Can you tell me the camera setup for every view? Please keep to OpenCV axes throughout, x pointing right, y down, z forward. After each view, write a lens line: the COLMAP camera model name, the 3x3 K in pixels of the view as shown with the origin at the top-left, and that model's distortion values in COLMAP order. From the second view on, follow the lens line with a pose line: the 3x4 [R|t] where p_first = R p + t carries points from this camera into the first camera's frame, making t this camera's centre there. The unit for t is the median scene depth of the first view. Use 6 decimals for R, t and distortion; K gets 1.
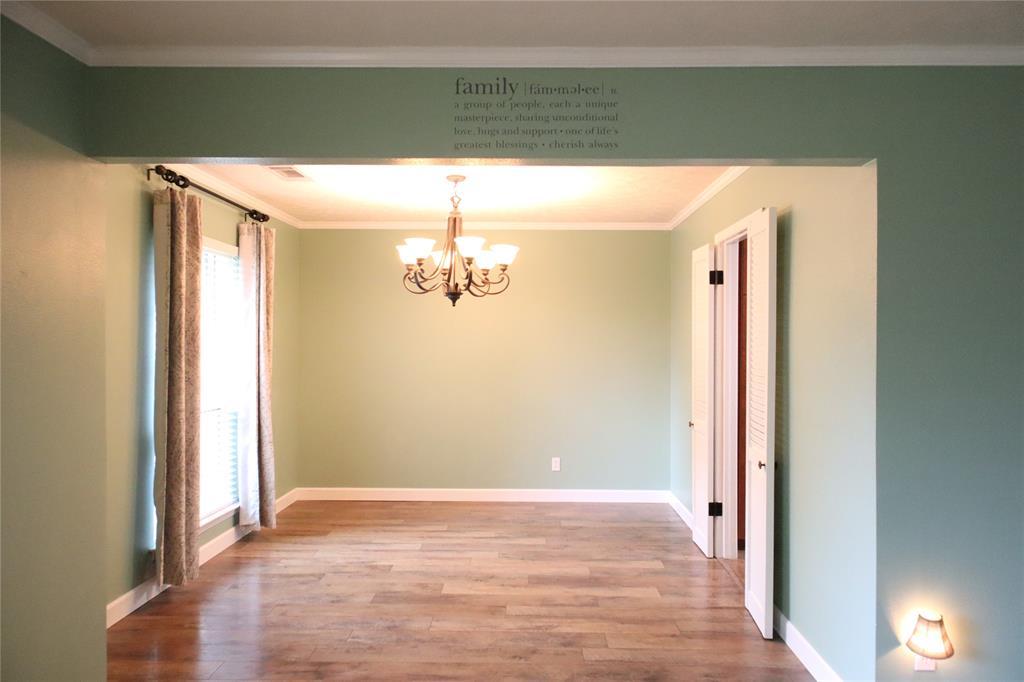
lens RADIAL K [[688.4, 0, 512.0], [0, 688.4, 337.8], [0, 0, 1]] dist [-0.001052, 0.002253]
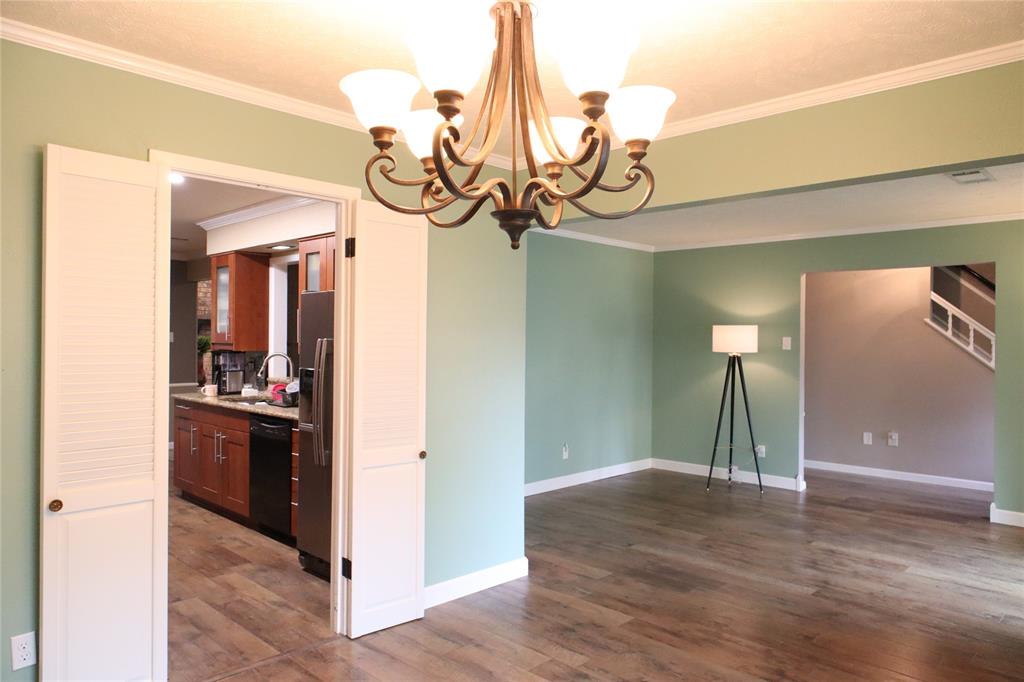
lens RADIAL K [[688.4, 0, 512.0], [0, 688.4, 337.8], [0, 0, 1]] dist [-0.001052, 0.002253]
pose [[-0.730643, -0.011653, 0.682661, -0.387434], [-0.013364, 0.999907, 0.002765, 0.000194], [-0.682629, -0.007104, -0.730730, 1.439921]]
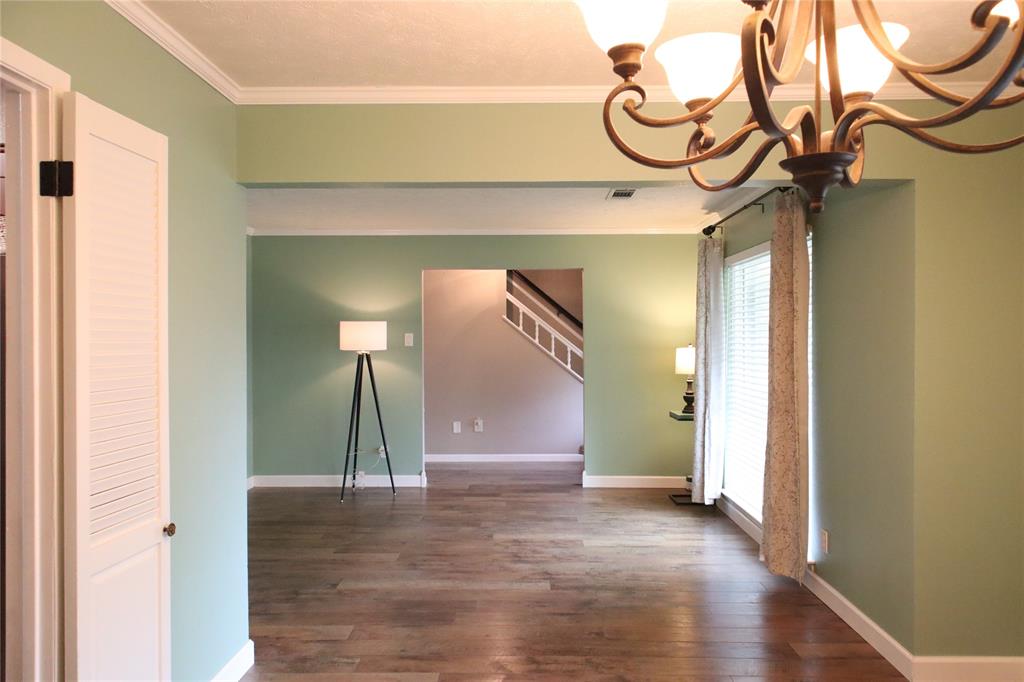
lens RADIAL K [[692.5, 0, 509.3], [0, 692.5, 338.6], [0, 0, 1]] dist [0.002727, 0.000196]
pose [[-0.999995, -0.003135, 0.000035, 0.037289], [-0.003135, 0.999985, 0.004588, -0.001392], [-0.000050, 0.004588, -0.999989, 1.423207]]
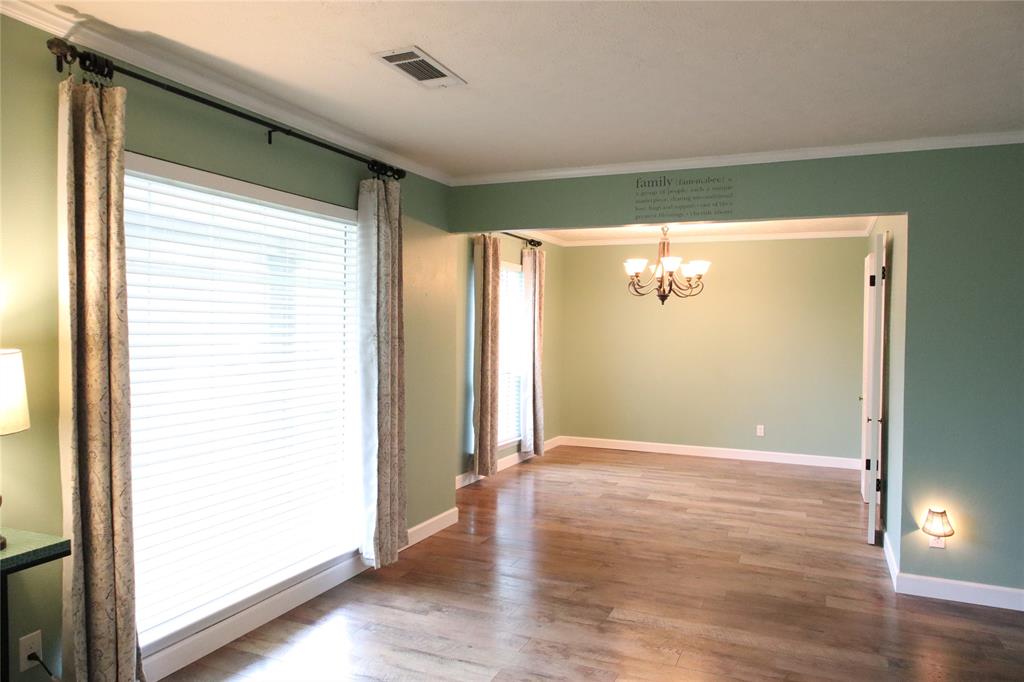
lens RADIAL K [[688.4, 0, 512.0], [0, 688.4, 337.8], [0, 0, 1]] dist [-0.001052, 0.002253]
pose [[0.923286, 0.013403, -0.383880, 0.195277], [-0.007632, 0.999834, 0.016553, 0.001012], [0.384038, -0.012353, 0.923235, -0.480158]]
